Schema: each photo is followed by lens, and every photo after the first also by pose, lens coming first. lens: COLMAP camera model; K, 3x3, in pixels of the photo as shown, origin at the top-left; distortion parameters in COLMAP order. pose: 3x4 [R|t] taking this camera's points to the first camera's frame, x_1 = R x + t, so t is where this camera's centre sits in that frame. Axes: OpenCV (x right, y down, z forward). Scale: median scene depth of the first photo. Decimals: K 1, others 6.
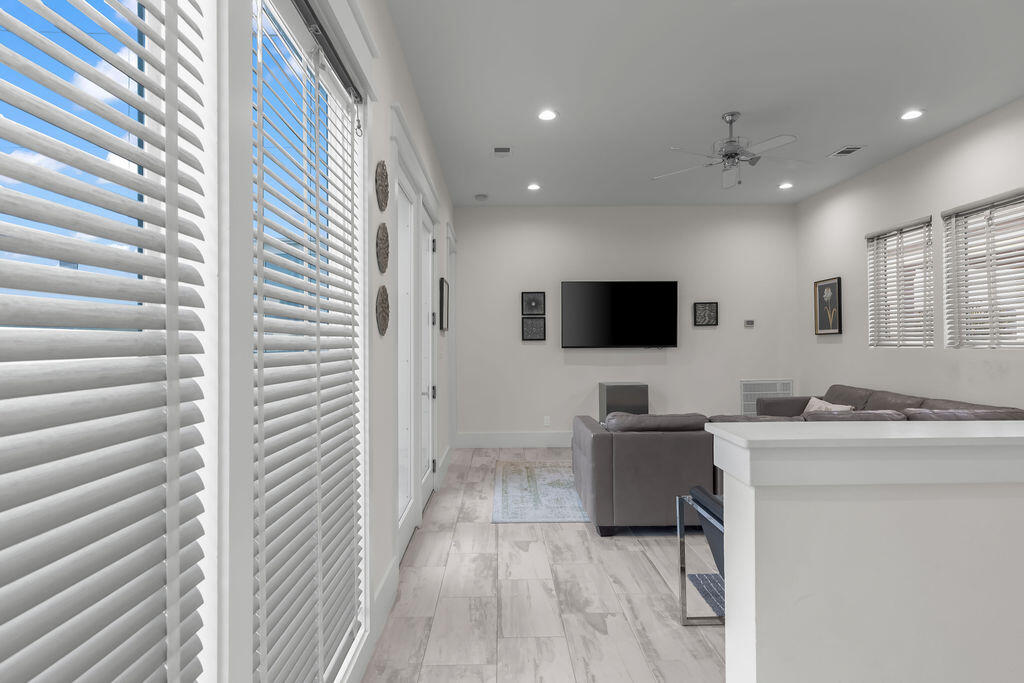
lens RADIAL K [[529.5, 0, 511.6], [0, 529.5, 341.3], [0, 0, 1]] dist [-0.002032, -0.001503]
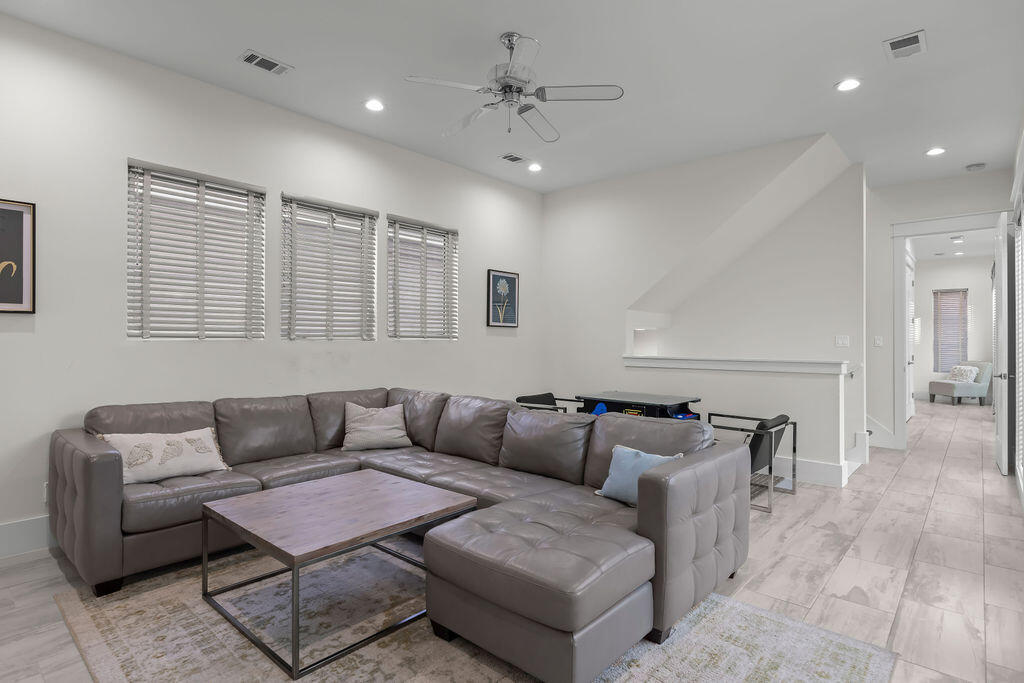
lens RADIAL K [[529.5, 0, 509.3], [0, 529.5, 343.2], [0, 0, 1]] dist [-0.002032, -0.001503]
pose [[-0.729376, 0.002814, 0.684107, -0.144688], [-0.003544, 0.999963, -0.007892, 0.034315], [-0.684104, -0.008181, -0.729339, 2.055084]]
